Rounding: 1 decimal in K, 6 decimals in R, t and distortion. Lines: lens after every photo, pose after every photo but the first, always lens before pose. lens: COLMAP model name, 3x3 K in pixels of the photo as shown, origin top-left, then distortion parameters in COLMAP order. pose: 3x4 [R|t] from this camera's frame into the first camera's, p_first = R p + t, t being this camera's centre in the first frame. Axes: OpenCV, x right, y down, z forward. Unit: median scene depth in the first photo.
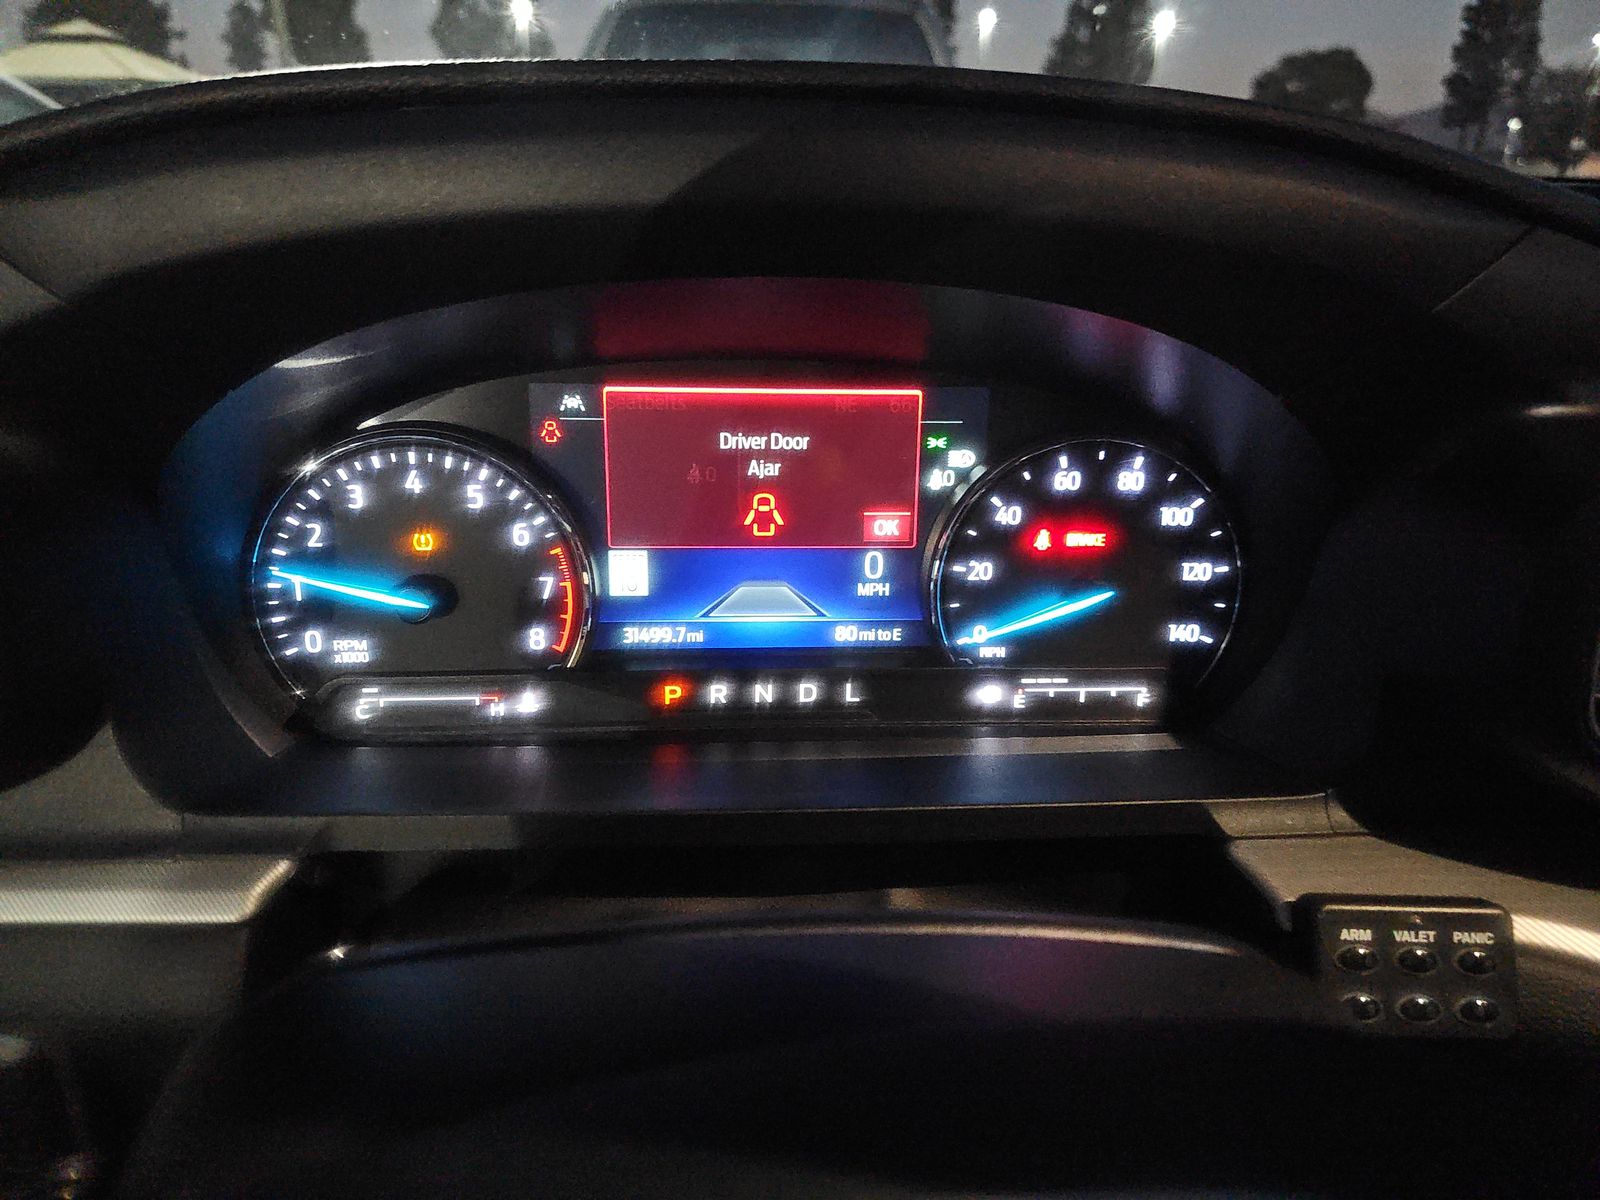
lens RADIAL K [[1065.1, 0, 790.1], [0, 1065.1, 597.1], [0, 0, 1]] dist [0.016874, -0.024650]
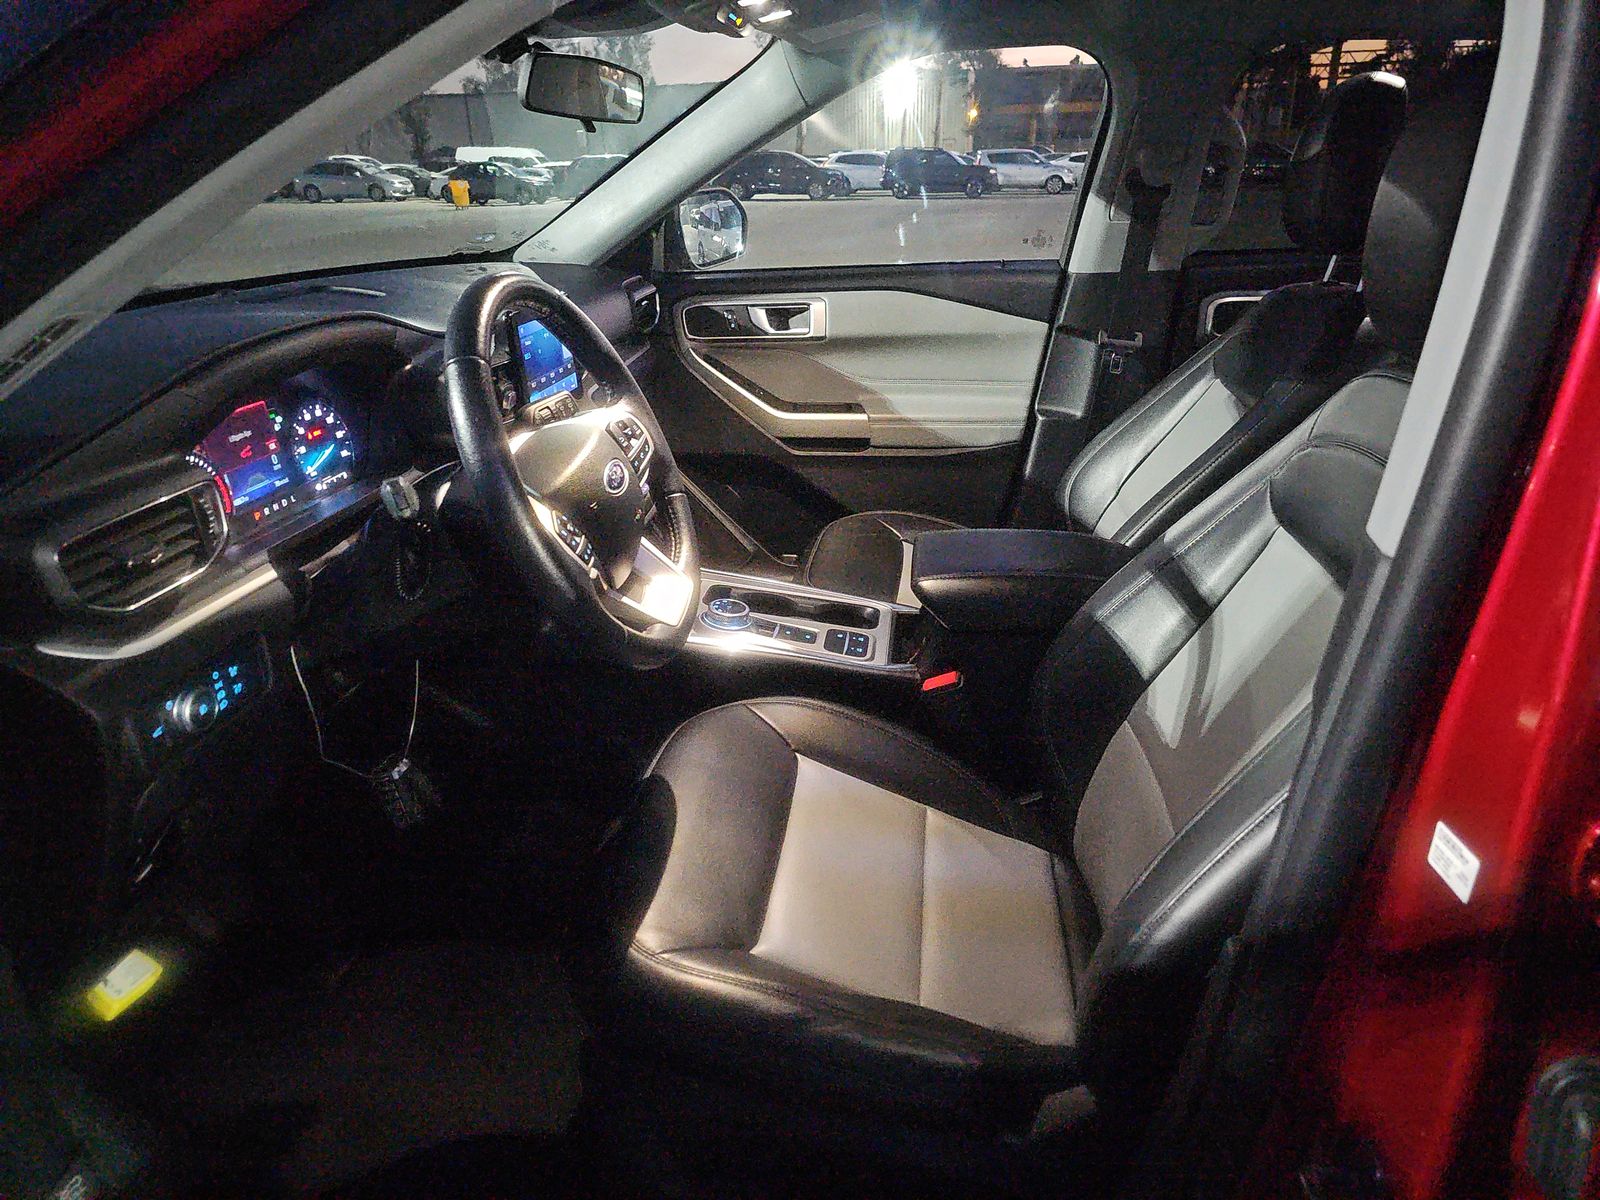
lens RADIAL K [[1065.1, 0, 800.8], [0, 1065.1, 595.4], [0, 0, 1]] dist [0.016874, -0.024650]
pose [[0.180560, -0.377869, 0.908082, -2.642201], [0.377859, 0.879056, 0.290658, -0.007280], [-0.908086, 0.290646, 0.301504, -1.202654]]
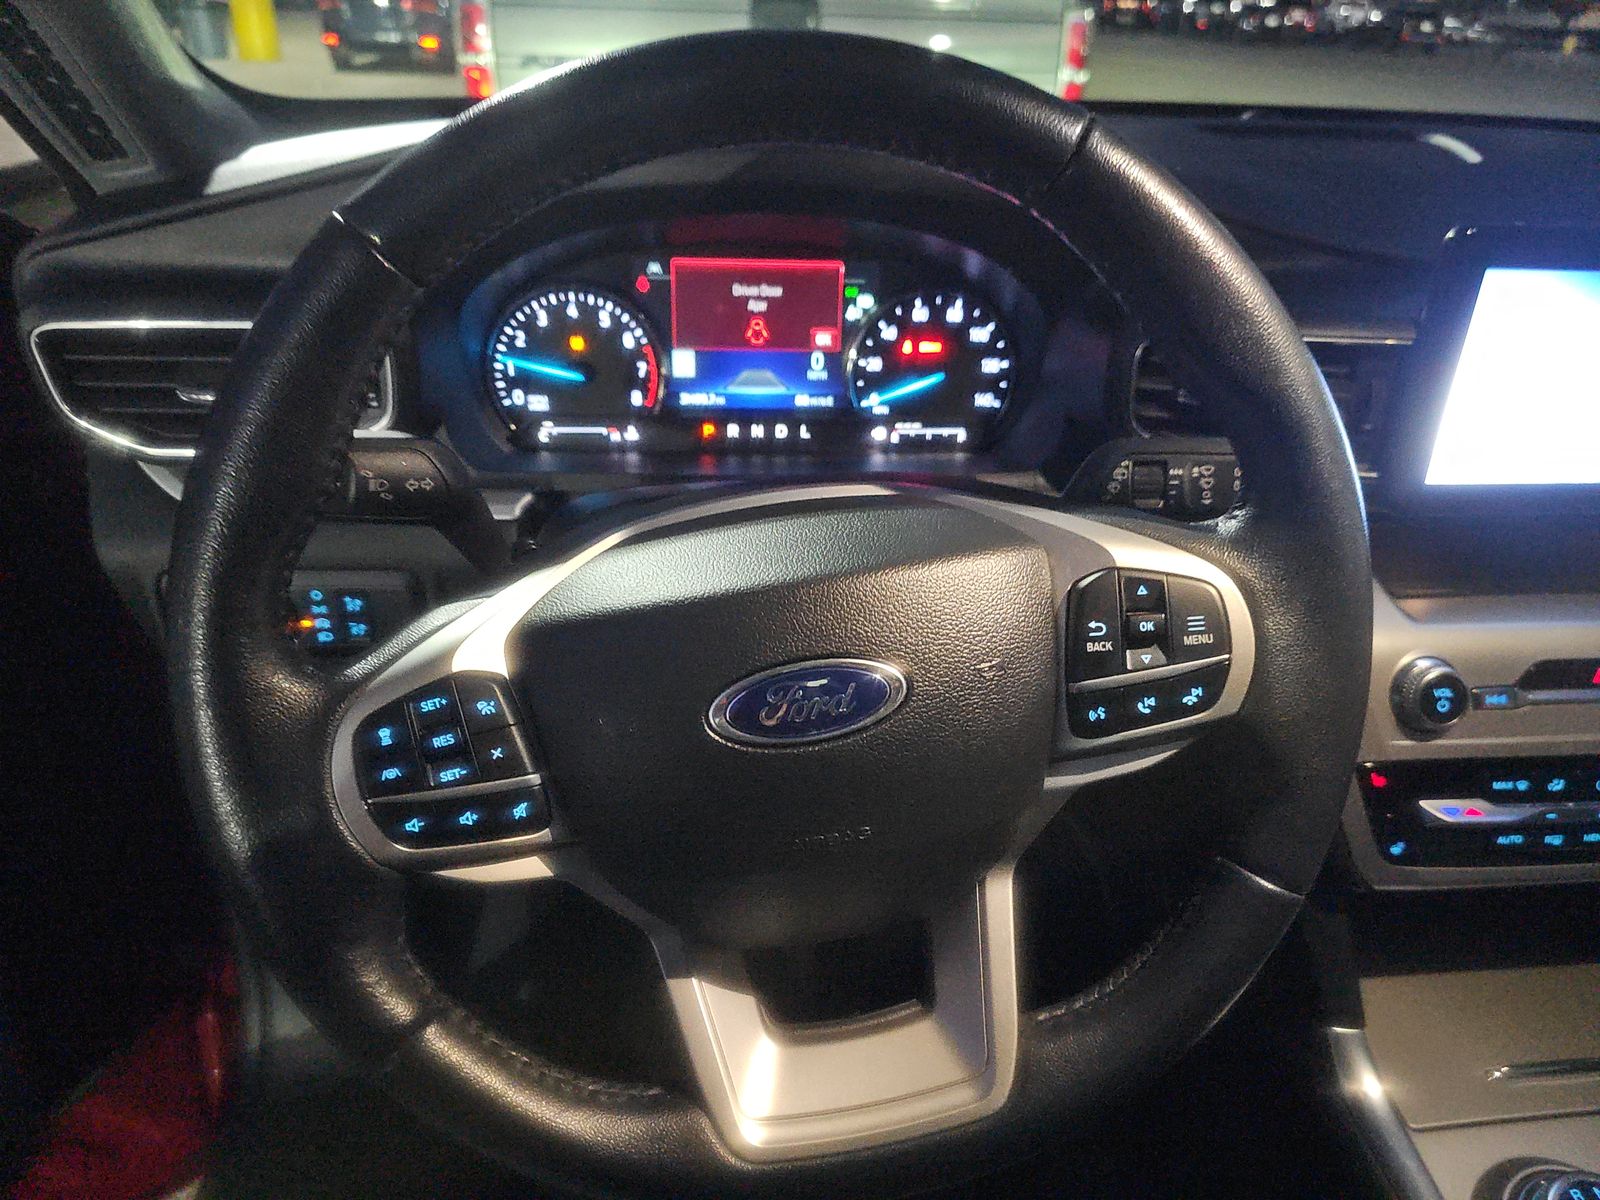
lens RADIAL K [[1065.1, 0, 812.3], [0, 1065.1, 611.3], [0, 0, 1]] dist [0.016874, -0.024650]
pose [[0.999267, -0.000171, 0.038280, -0.000229], [-0.005181, 0.990186, 0.139657, 0.143805], [-0.037928, -0.139753, 0.989460, -0.900014]]
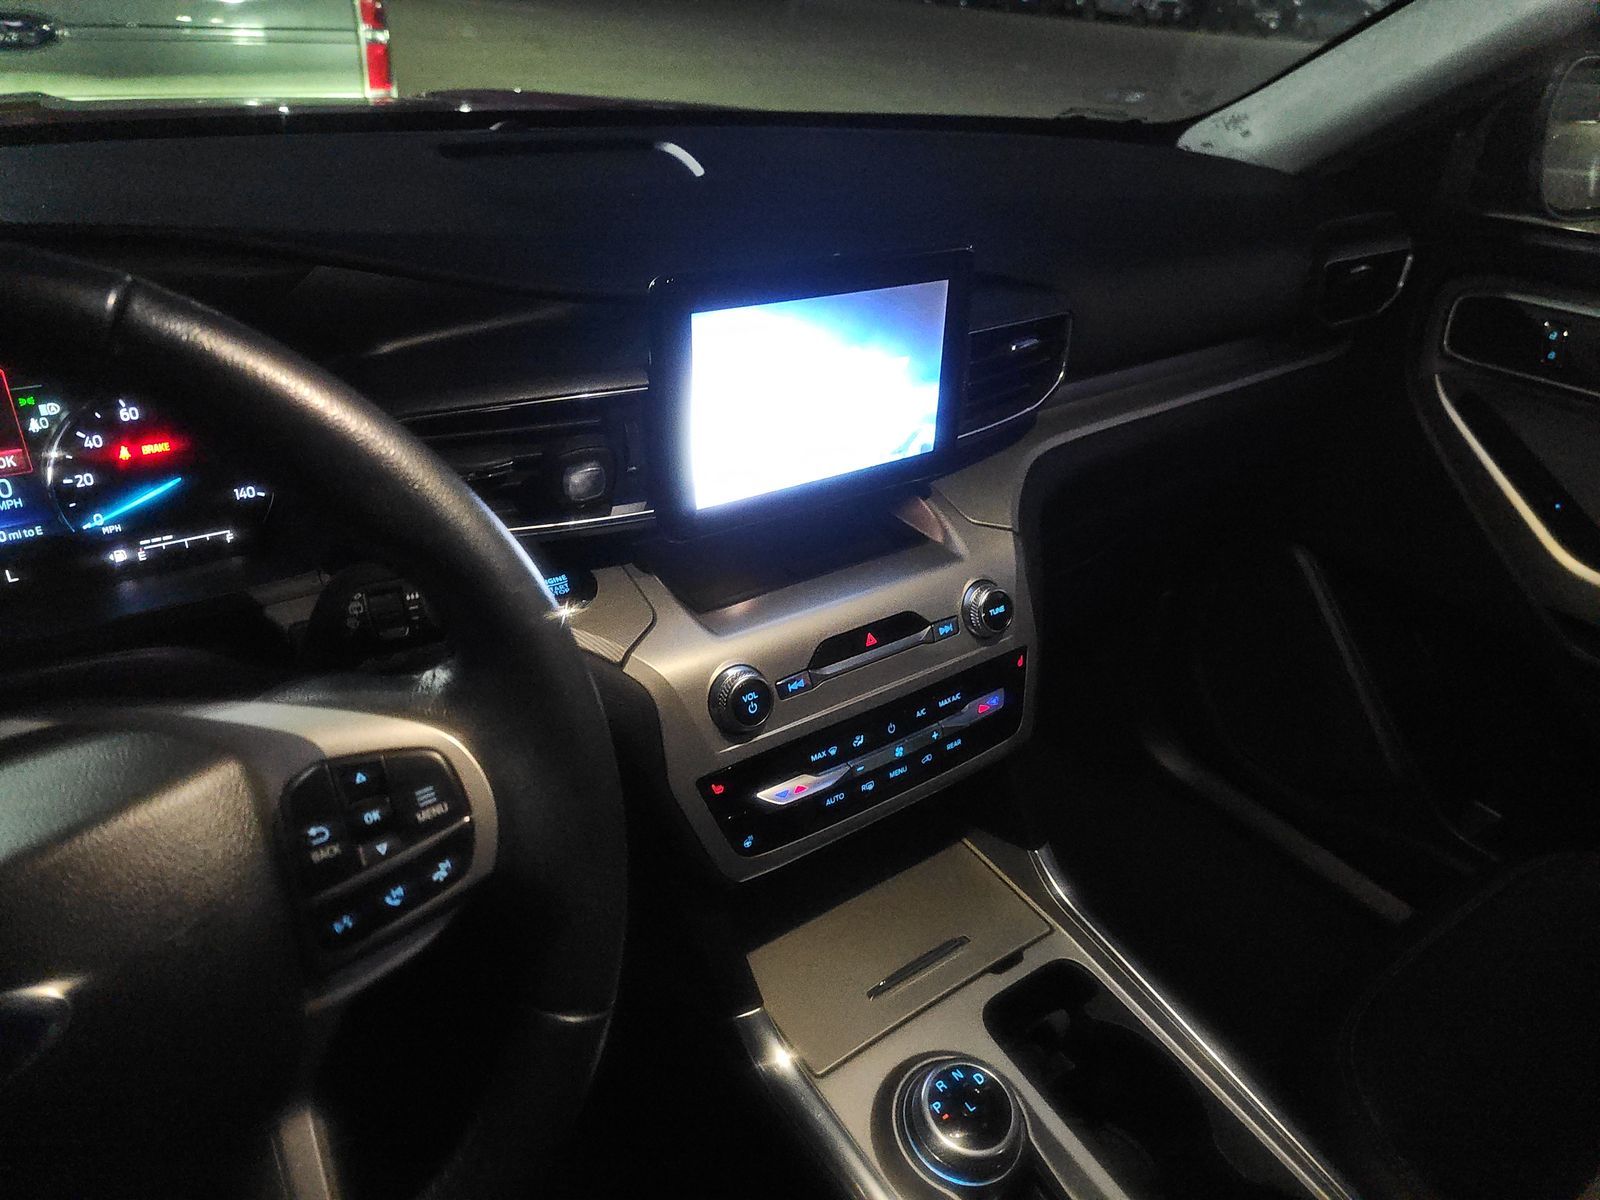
lens RADIAL K [[1065.1, 0, 816.1], [0, 1065.1, 582.7], [0, 0, 1]] dist [0.016874, -0.024650]
pose [[0.834939, -0.235663, 0.497333, 0.261398], [0.153763, 0.967583, 0.200351, -0.027816], [-0.528426, -0.090810, 0.844109, -0.890384]]
